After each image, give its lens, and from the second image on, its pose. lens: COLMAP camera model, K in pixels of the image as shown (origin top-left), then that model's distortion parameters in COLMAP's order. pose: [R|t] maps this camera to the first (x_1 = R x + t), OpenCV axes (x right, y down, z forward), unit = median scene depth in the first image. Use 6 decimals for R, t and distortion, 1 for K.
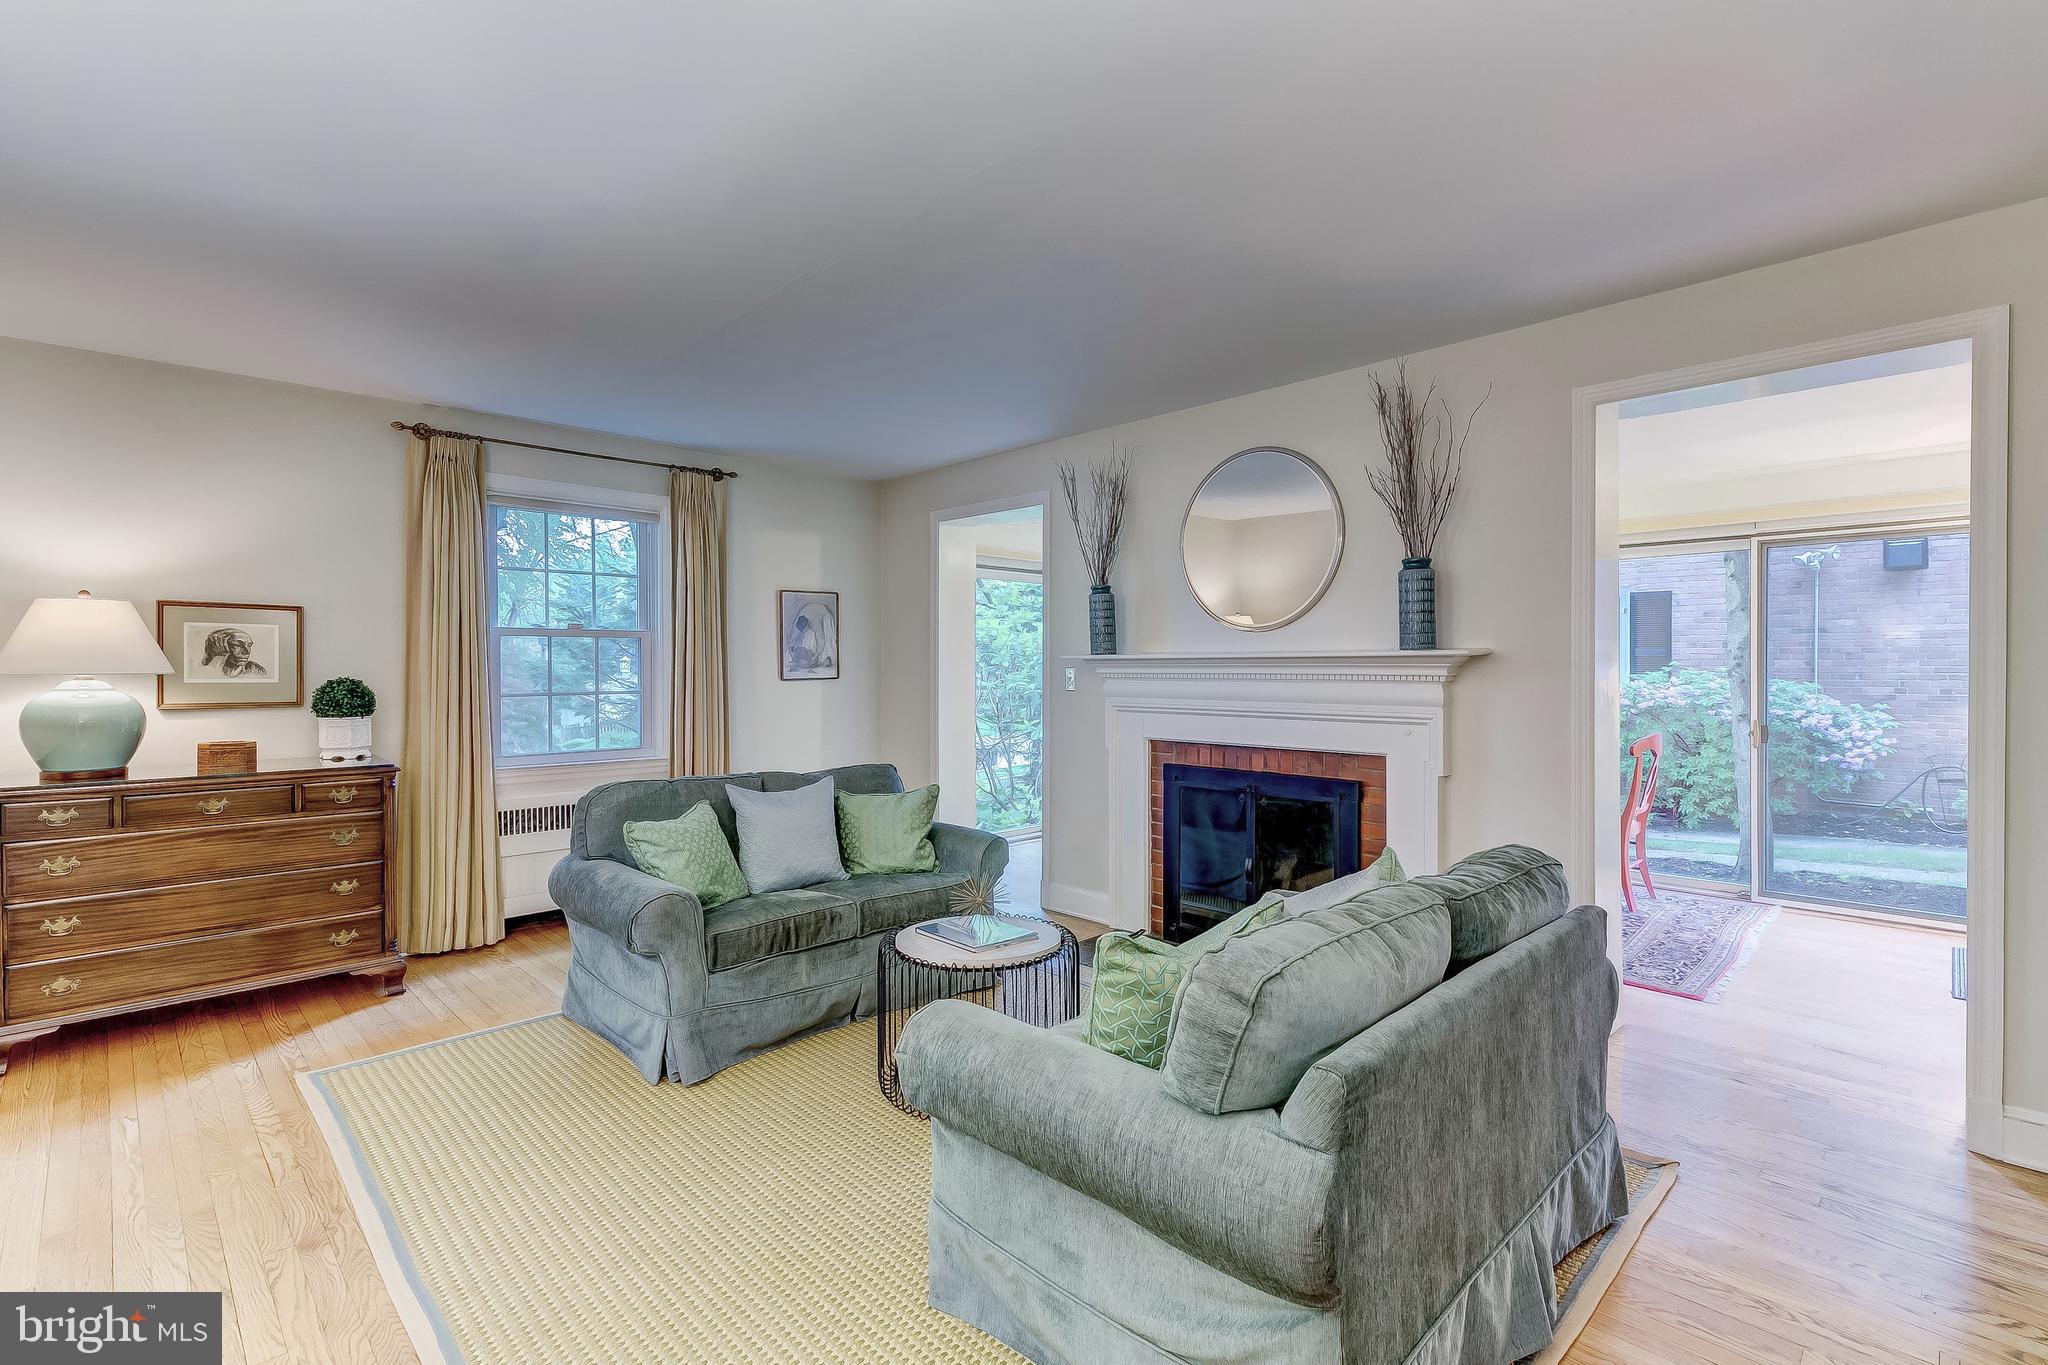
lens RADIAL K [[942.8, 0, 1015.2], [0, 942.8, 666.0], [0, 0, 1]] dist [-0.002050, 0.000595]
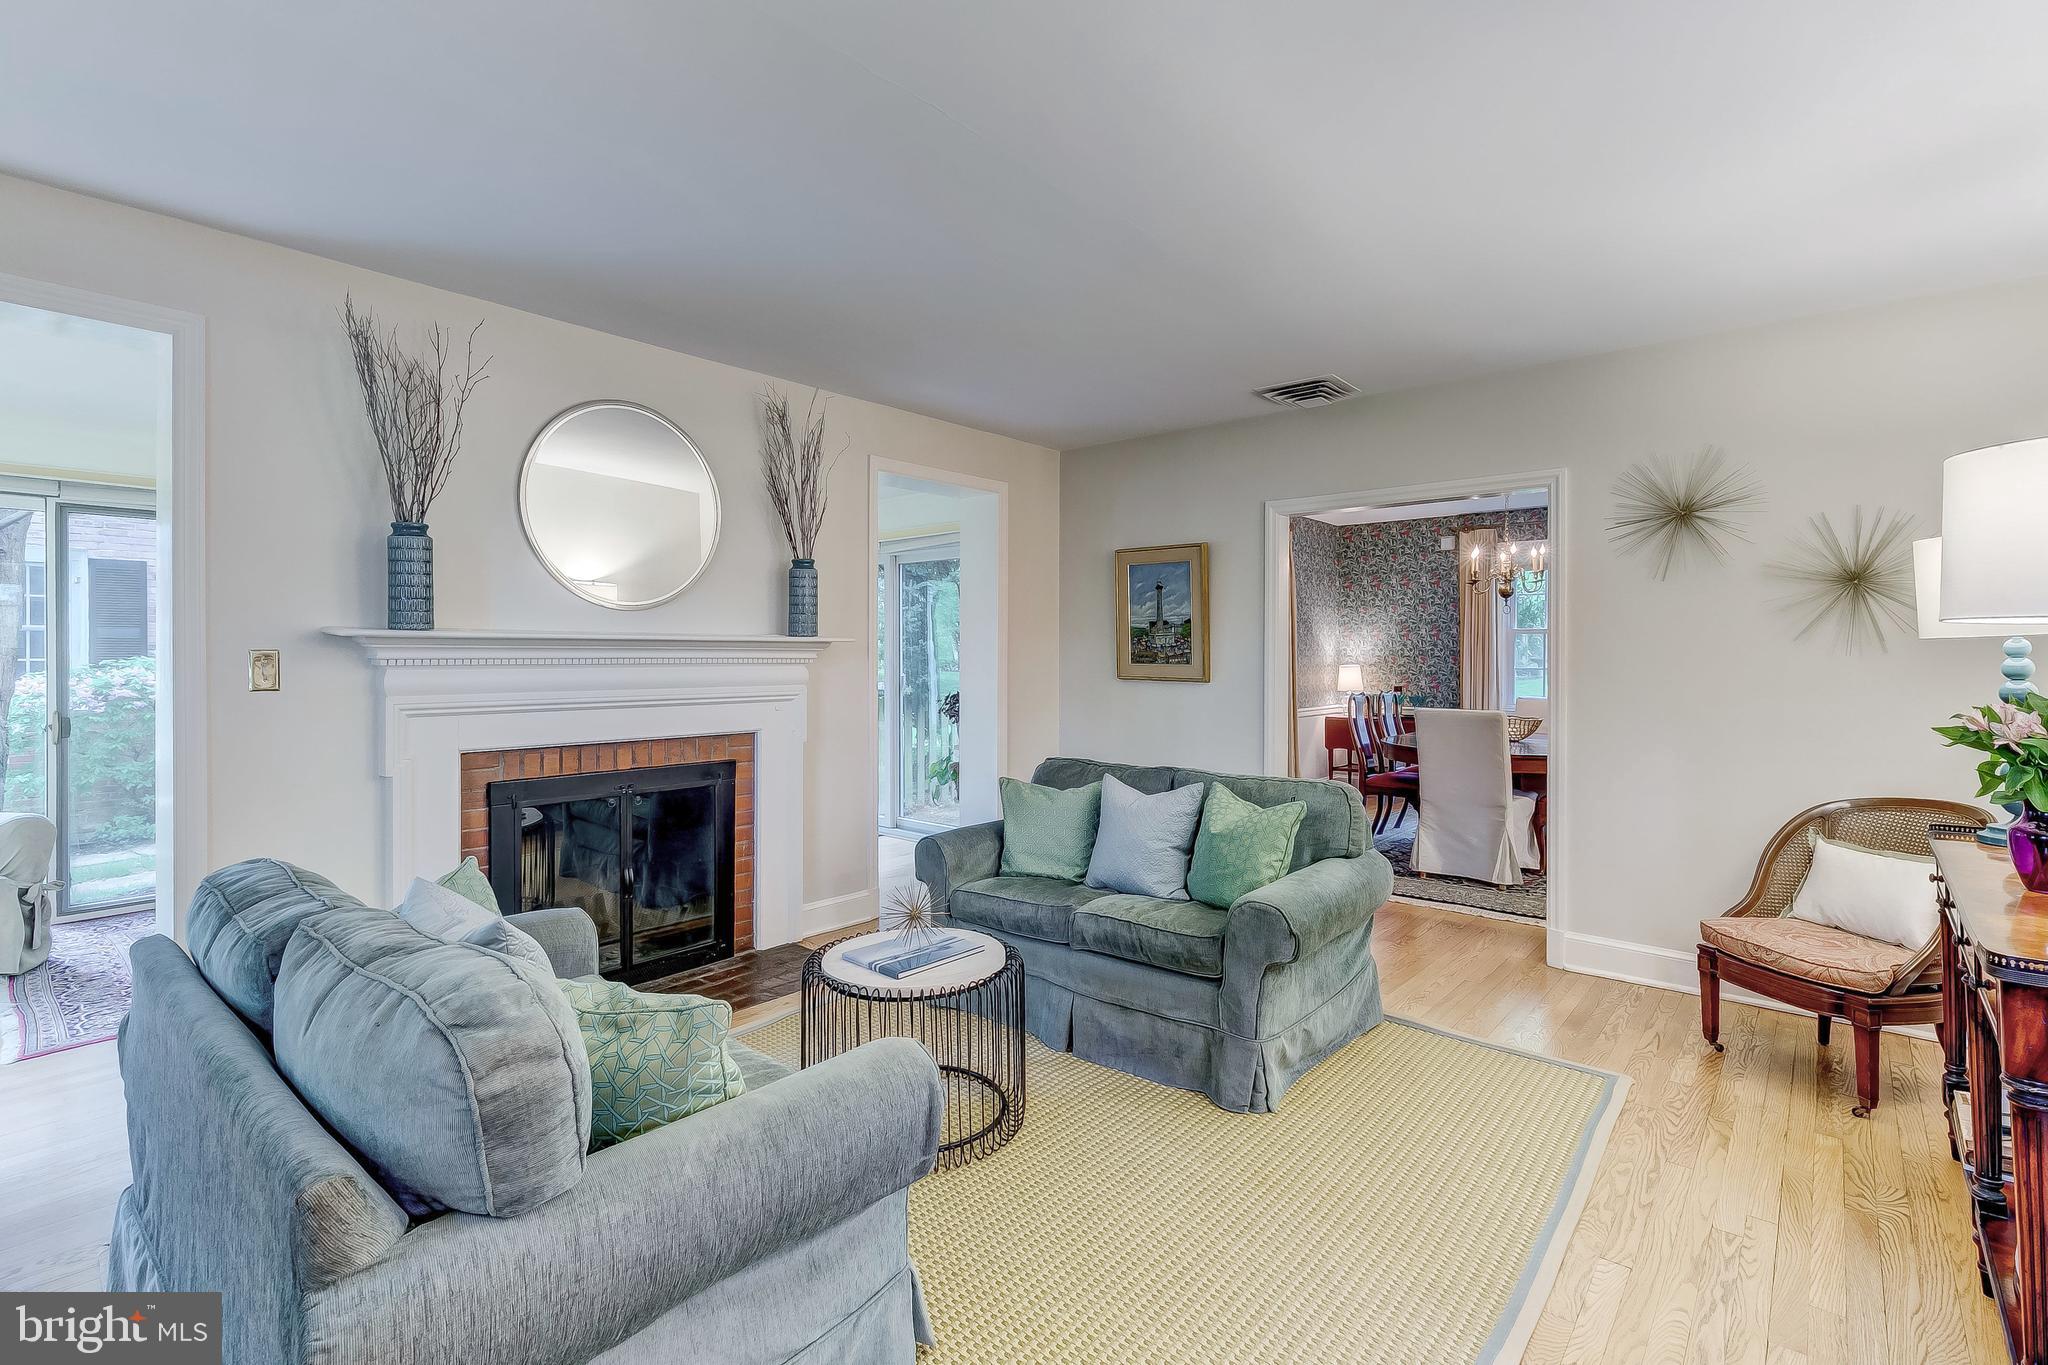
lens RADIAL K [[942.8, 0, 1015.2], [0, 942.8, 666.0], [0, 0, 1]] dist [-0.002050, 0.000595]
pose [[-0.116685, -0.011640, 0.993101, -0.606758], [-0.004410, 0.999928, 0.011201, 0.003592], [-0.993159, -0.003072, -0.116727, 0.680961]]
